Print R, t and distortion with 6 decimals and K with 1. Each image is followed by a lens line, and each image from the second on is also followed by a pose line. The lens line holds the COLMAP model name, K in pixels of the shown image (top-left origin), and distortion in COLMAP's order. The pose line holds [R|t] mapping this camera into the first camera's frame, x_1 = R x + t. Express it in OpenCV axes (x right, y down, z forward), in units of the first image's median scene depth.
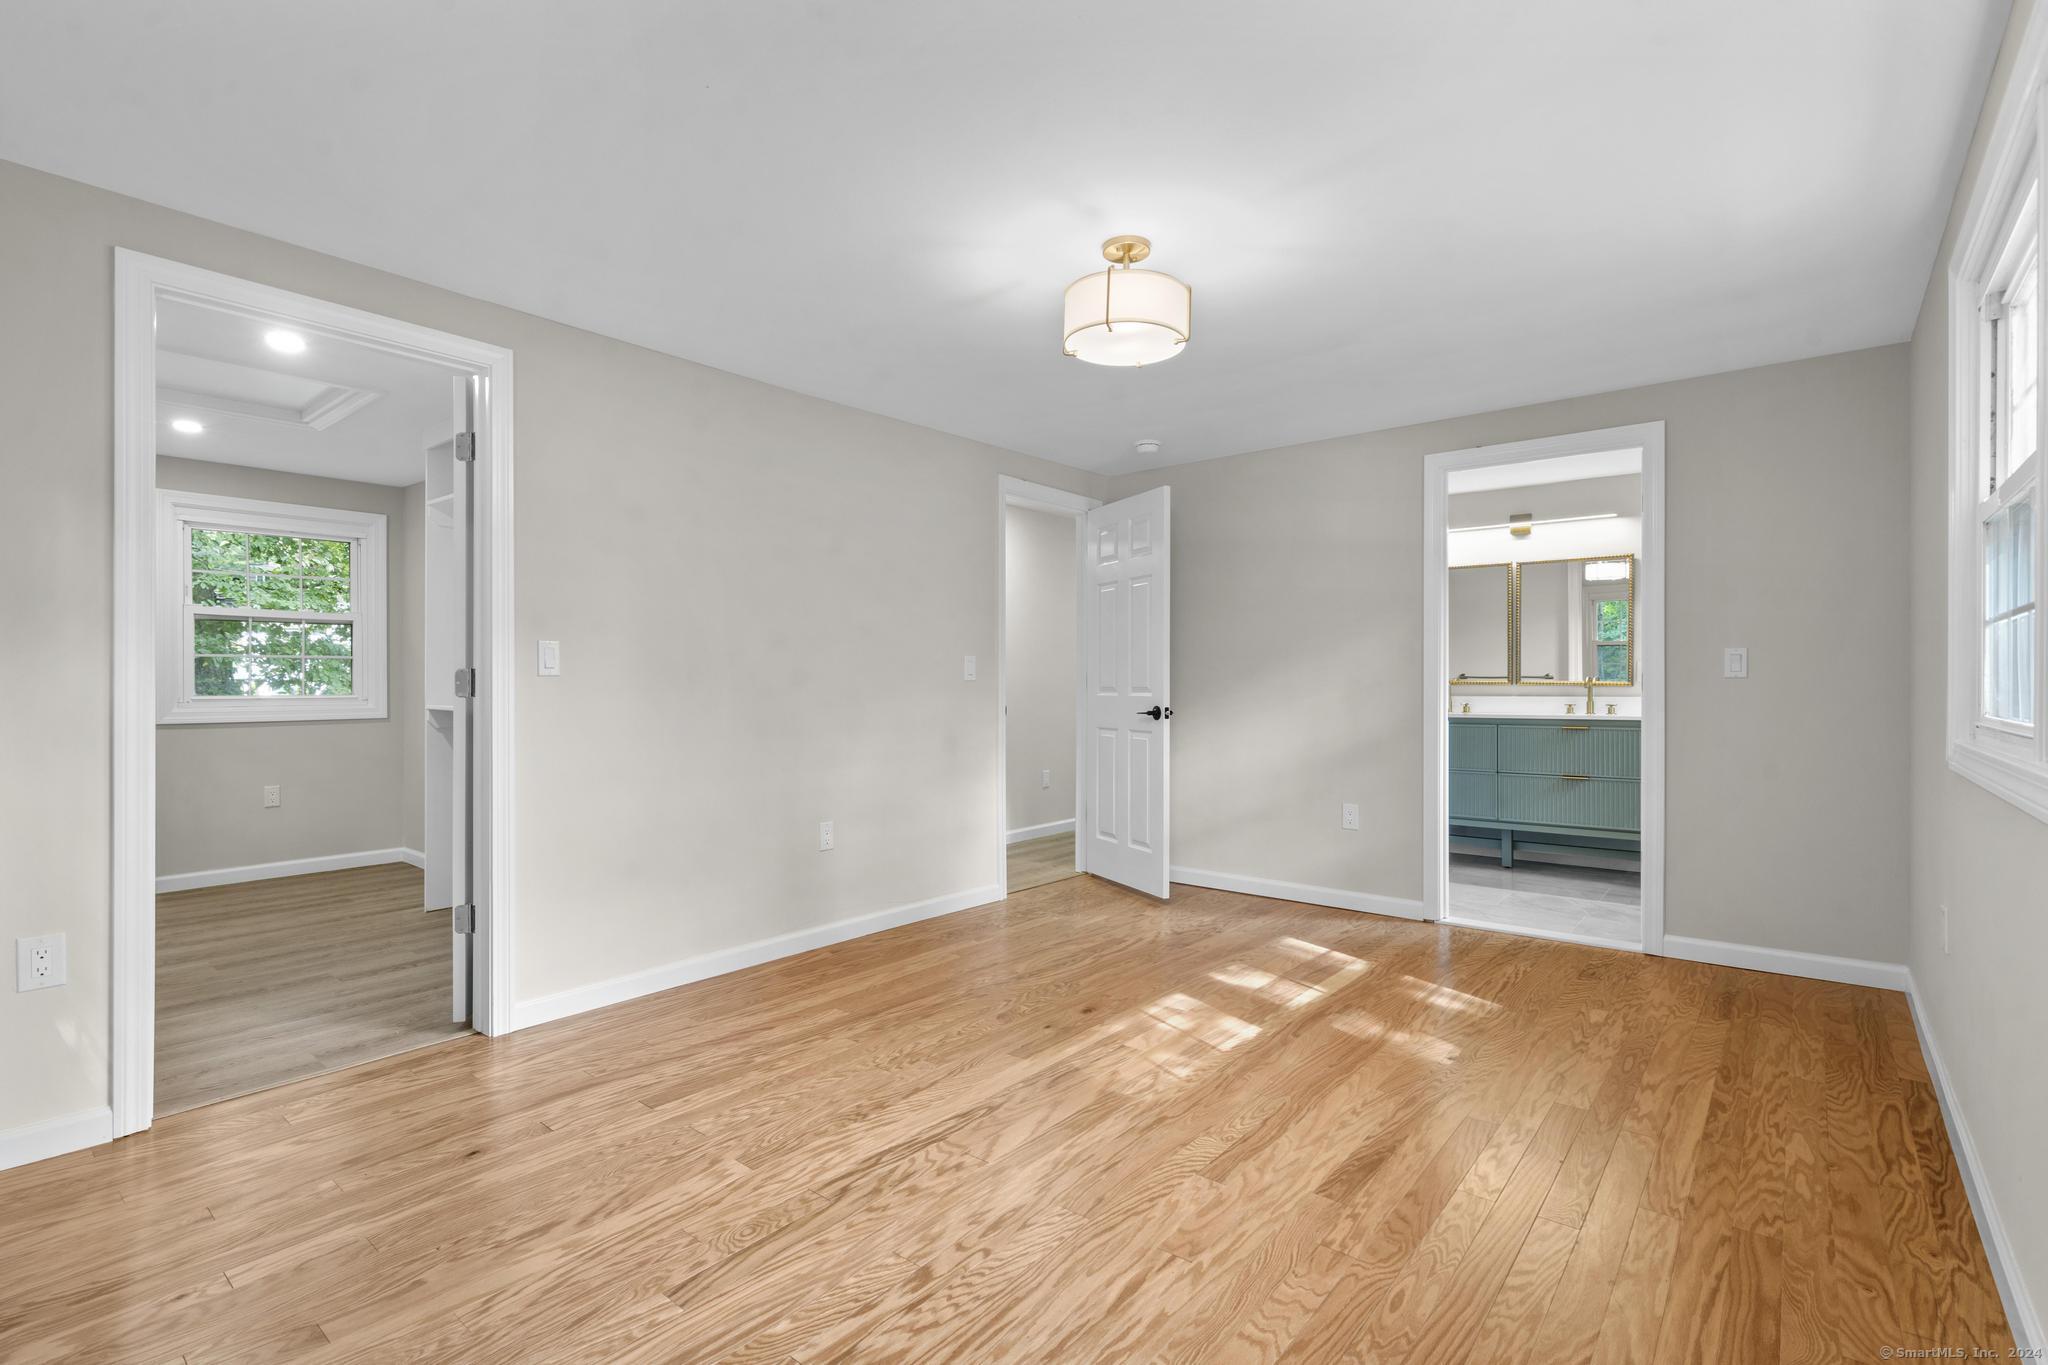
lens RADIAL K [[952.2, 0, 1014.5], [0, 952.2, 671.0], [0, 0, 1]] dist [-0.001405, 0.001701]
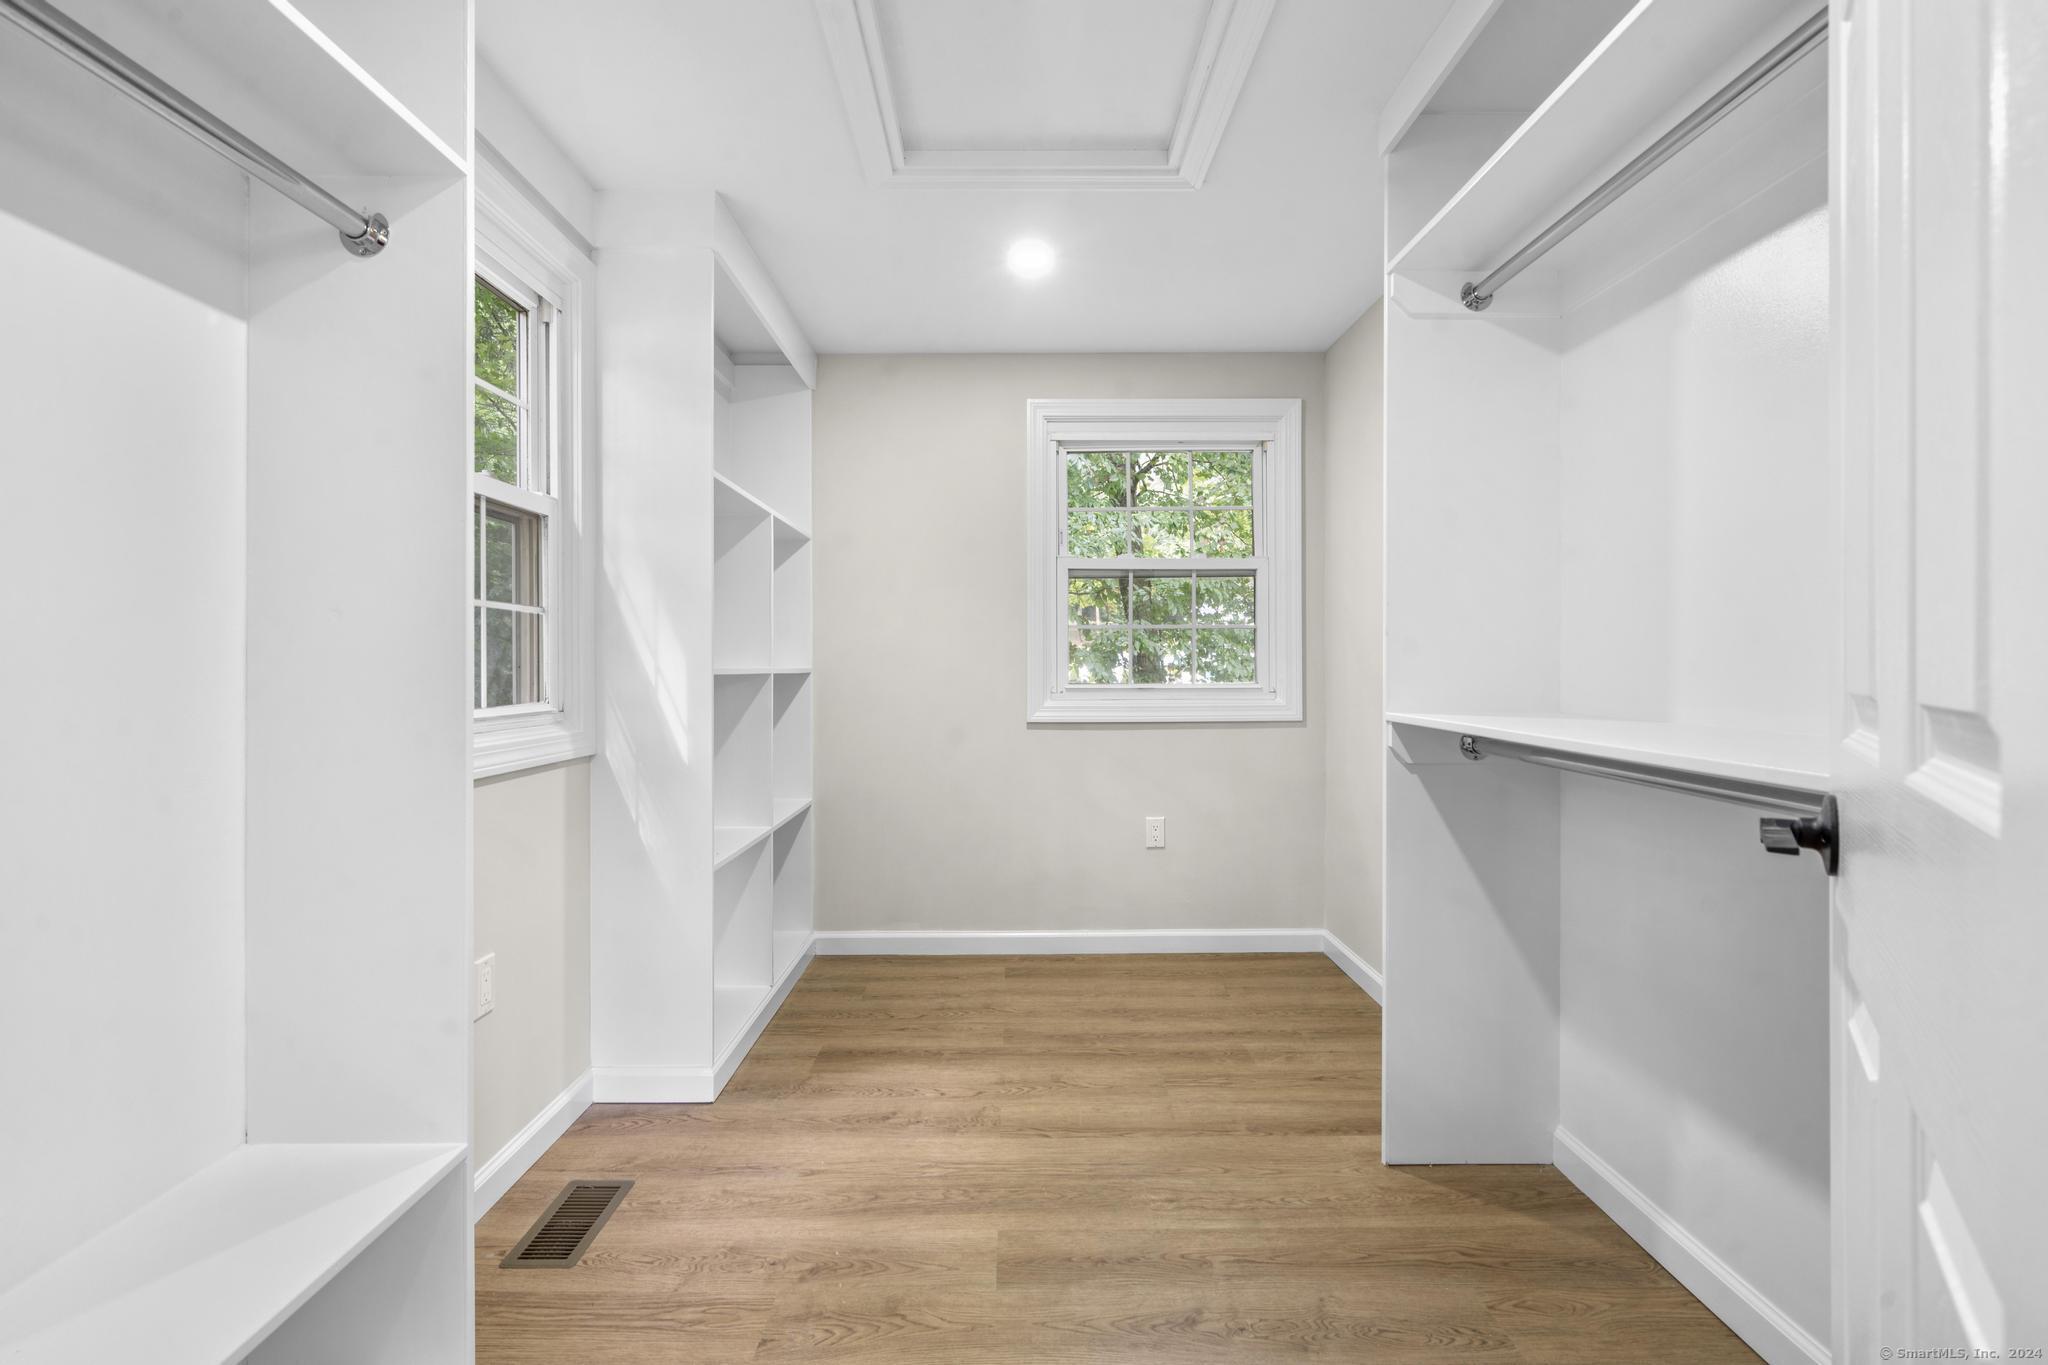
lens RADIAL K [[952.2, 0, 1014.5], [0, 952.2, 671.0], [0, 0, 1]] dist [-0.001405, 0.001701]
pose [[0.650146, 0.005579, -0.759789, -0.329267], [0.004519, 0.999927, 0.011209, 0.008082], [0.759796, -0.010721, 0.650073, 0.482016]]
